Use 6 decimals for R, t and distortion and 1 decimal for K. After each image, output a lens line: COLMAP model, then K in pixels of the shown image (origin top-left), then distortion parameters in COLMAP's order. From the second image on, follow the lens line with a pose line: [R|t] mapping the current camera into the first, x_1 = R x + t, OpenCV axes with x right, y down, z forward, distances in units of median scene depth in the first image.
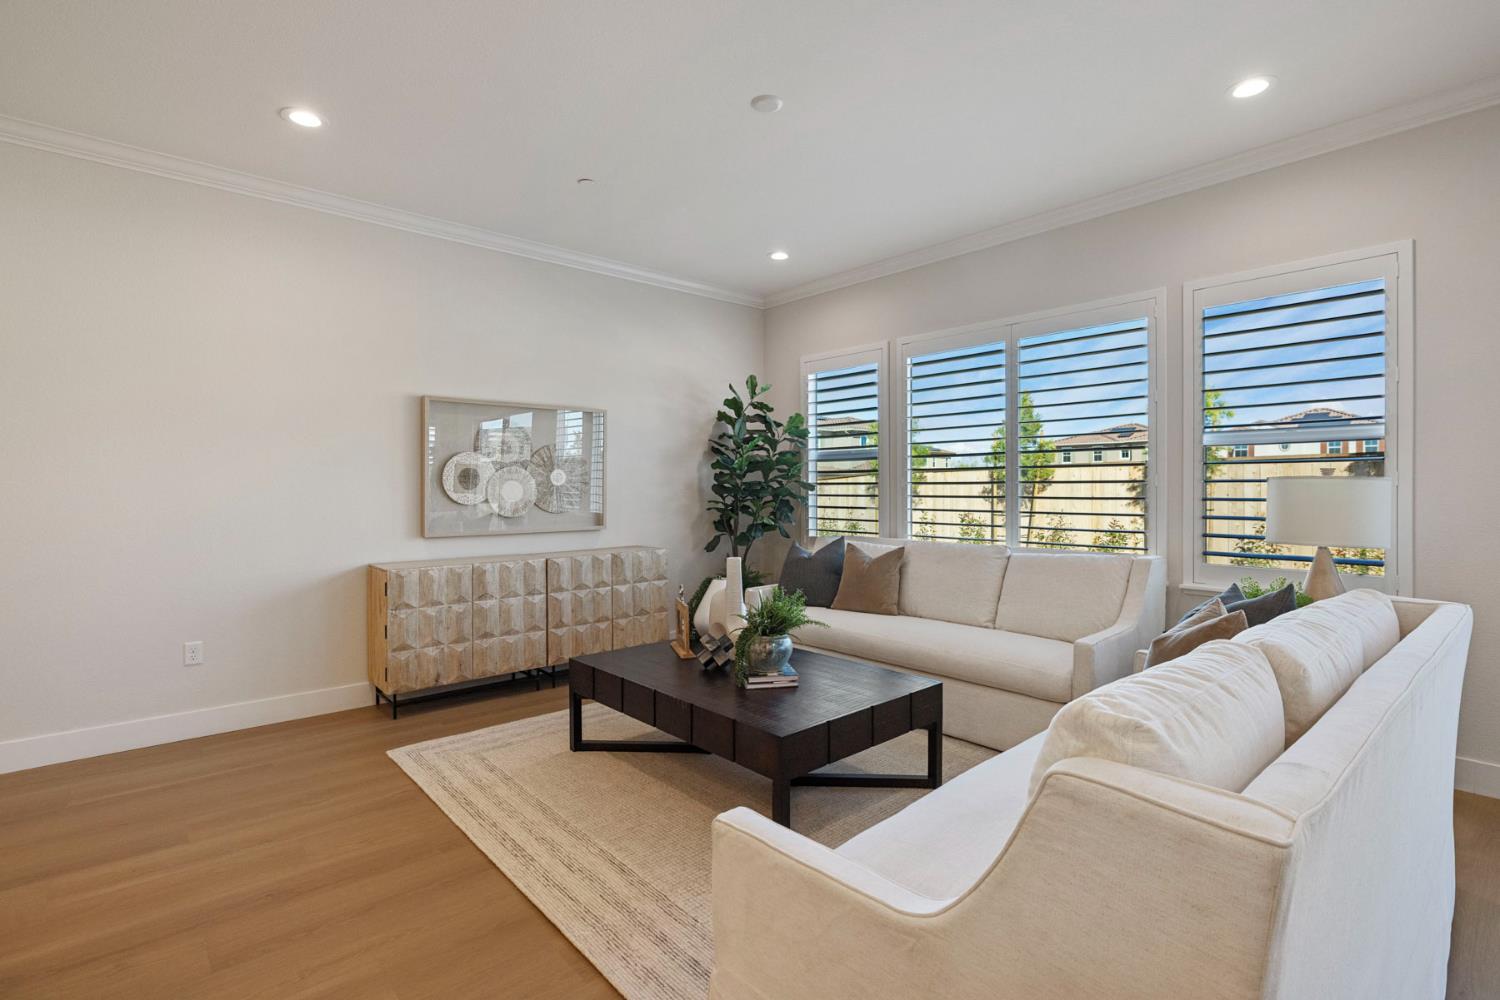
lens RADIAL K [[701.1, 0, 748.9], [0, 701.1, 495.2], [0, 0, 1]] dist [-0.011298, 0.000225]
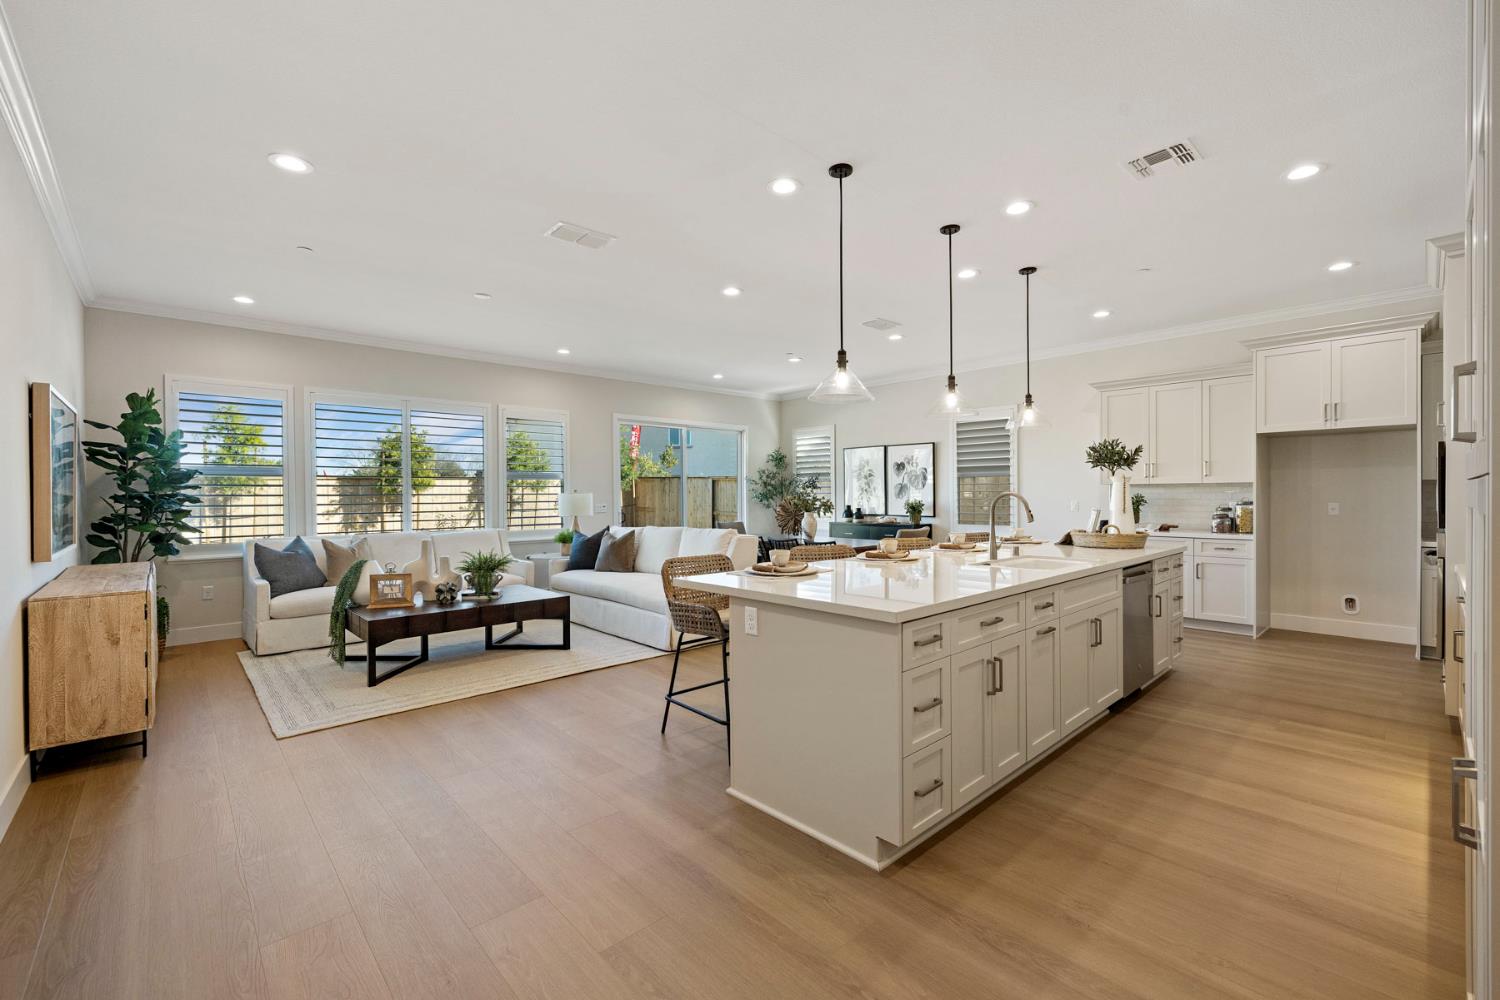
lens RADIAL K [[627.0, 0, 750.5], [0, 627.0, 498.4], [0, 0, 1]] dist [-0.000048, 0.000332]
pose [[-0.035969, -0.001191, 0.999352, -1.491907], [0.014655, 0.999891, 0.001719, 0.000501], [-0.999245, 0.014707, -0.035948, 0.281510]]
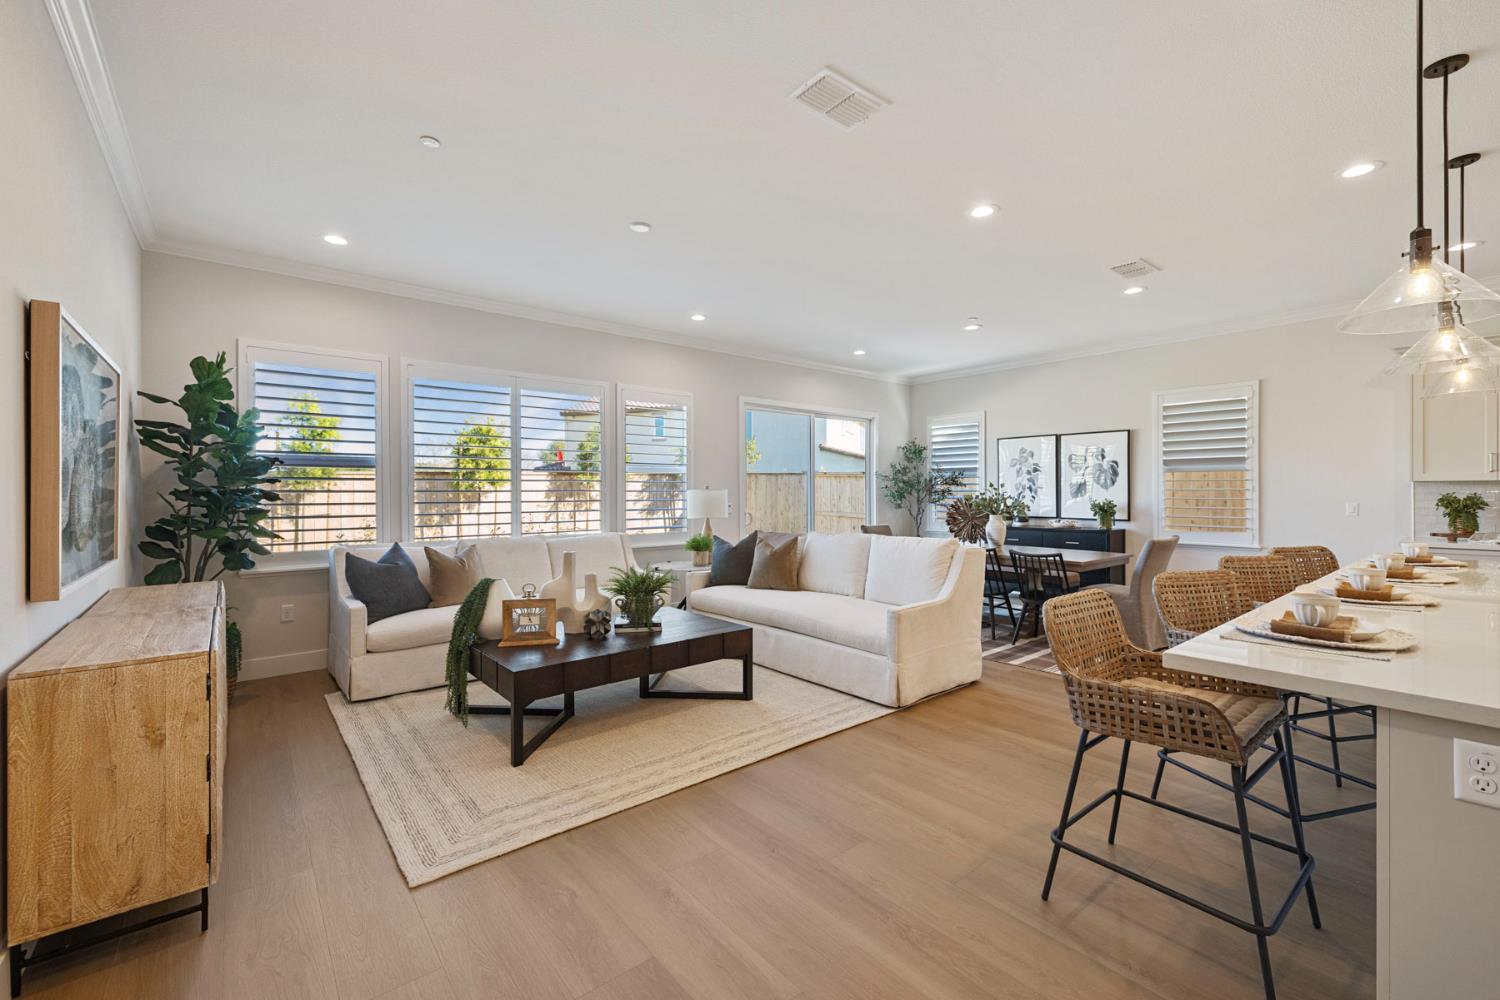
lens RADIAL K [[627.0, 0, 754.9], [0, 627.0, 493.4], [0, 0, 1]] dist [-0.000048, 0.000332]
pose [[0.022584, 0.003217, 0.999740, -1.090959], [0.010502, 0.999939, -0.003455, -0.005691], [-0.999690, 0.010578, 0.022549, 0.634812]]
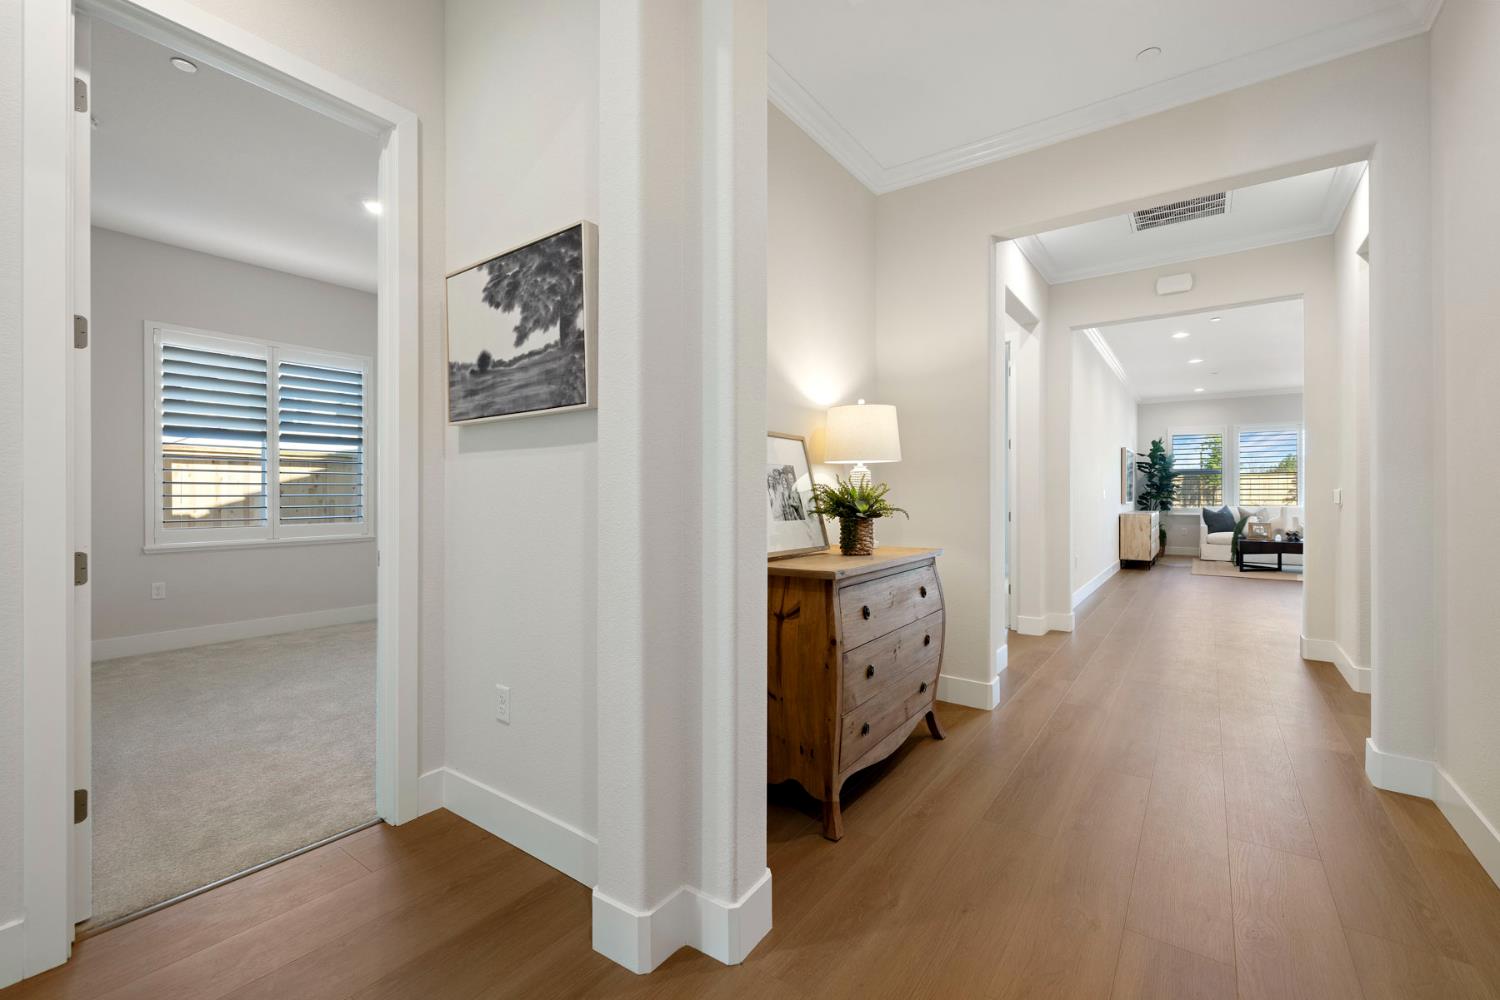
lens RADIAL K [[627.0, 0, 758.3], [0, 627.0, 492.5], [0, 0, 1]] dist [-0.000048, 0.000332]
pose [[0.971870, 0.006474, 0.235431, -2.818214], [-0.004279, 0.999942, -0.009834, 0.061577], [-0.235481, 0.008550, 0.971841, -1.087666]]
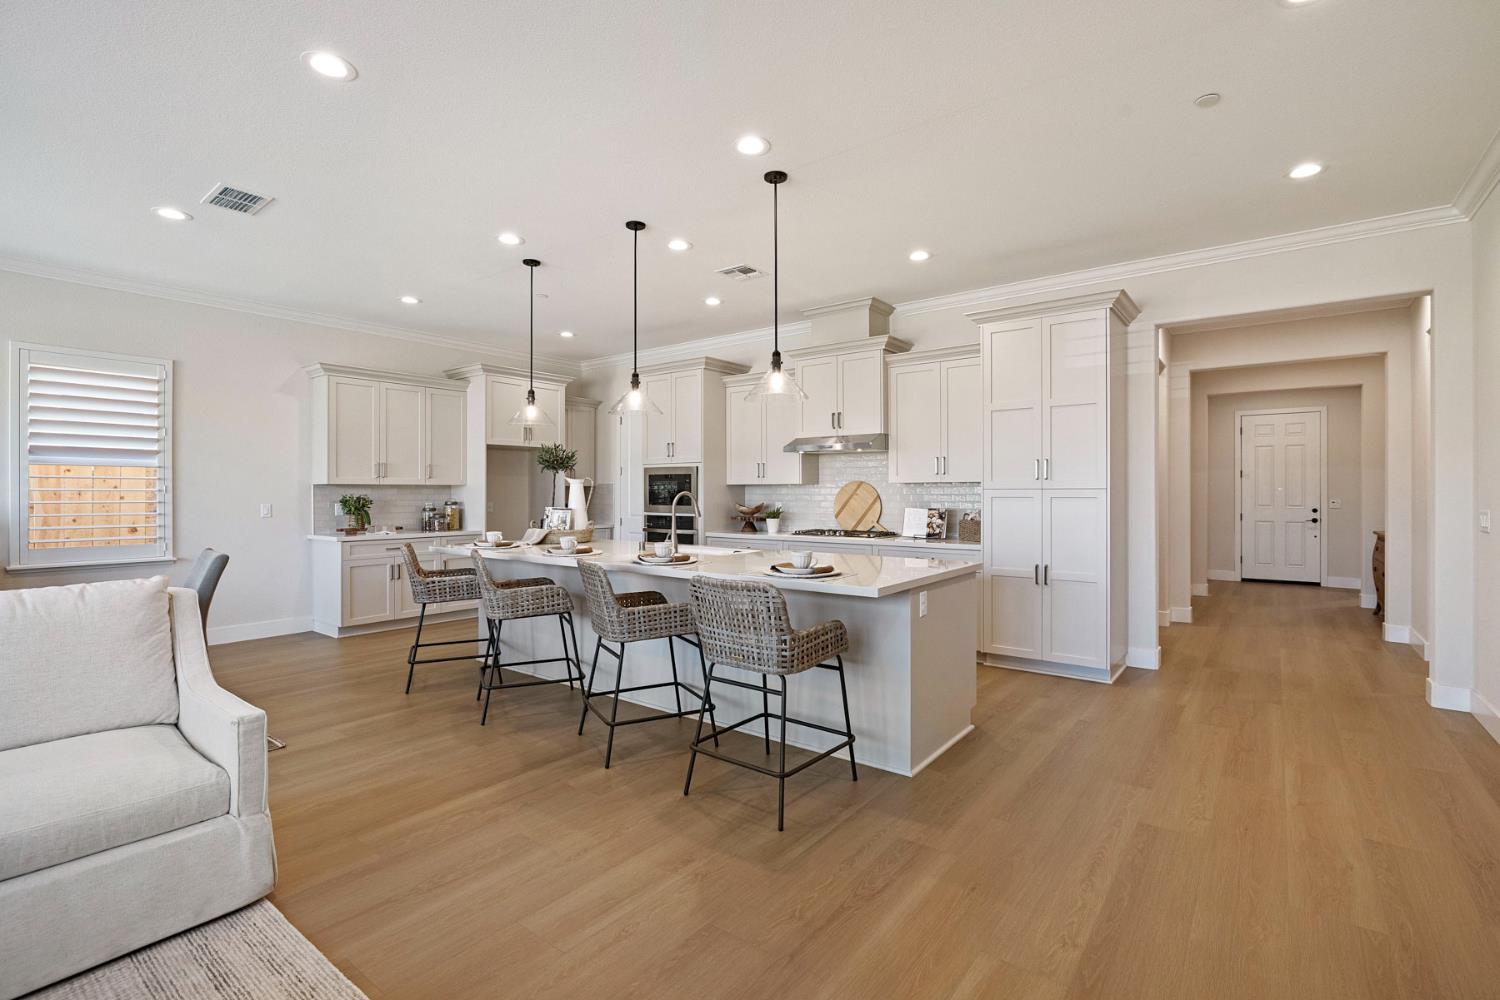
lens RADIAL K [[701.1, 0, 744.1], [0, 701.1, 495.2], [0, 0, 1]] dist [-0.011298, 0.000225]
pose [[-0.977948, 0.006638, -0.208745, -0.328860], [0.004273, 0.999921, 0.011779, -0.010115], [0.208807, 0.010627, -0.977899, 1.113728]]
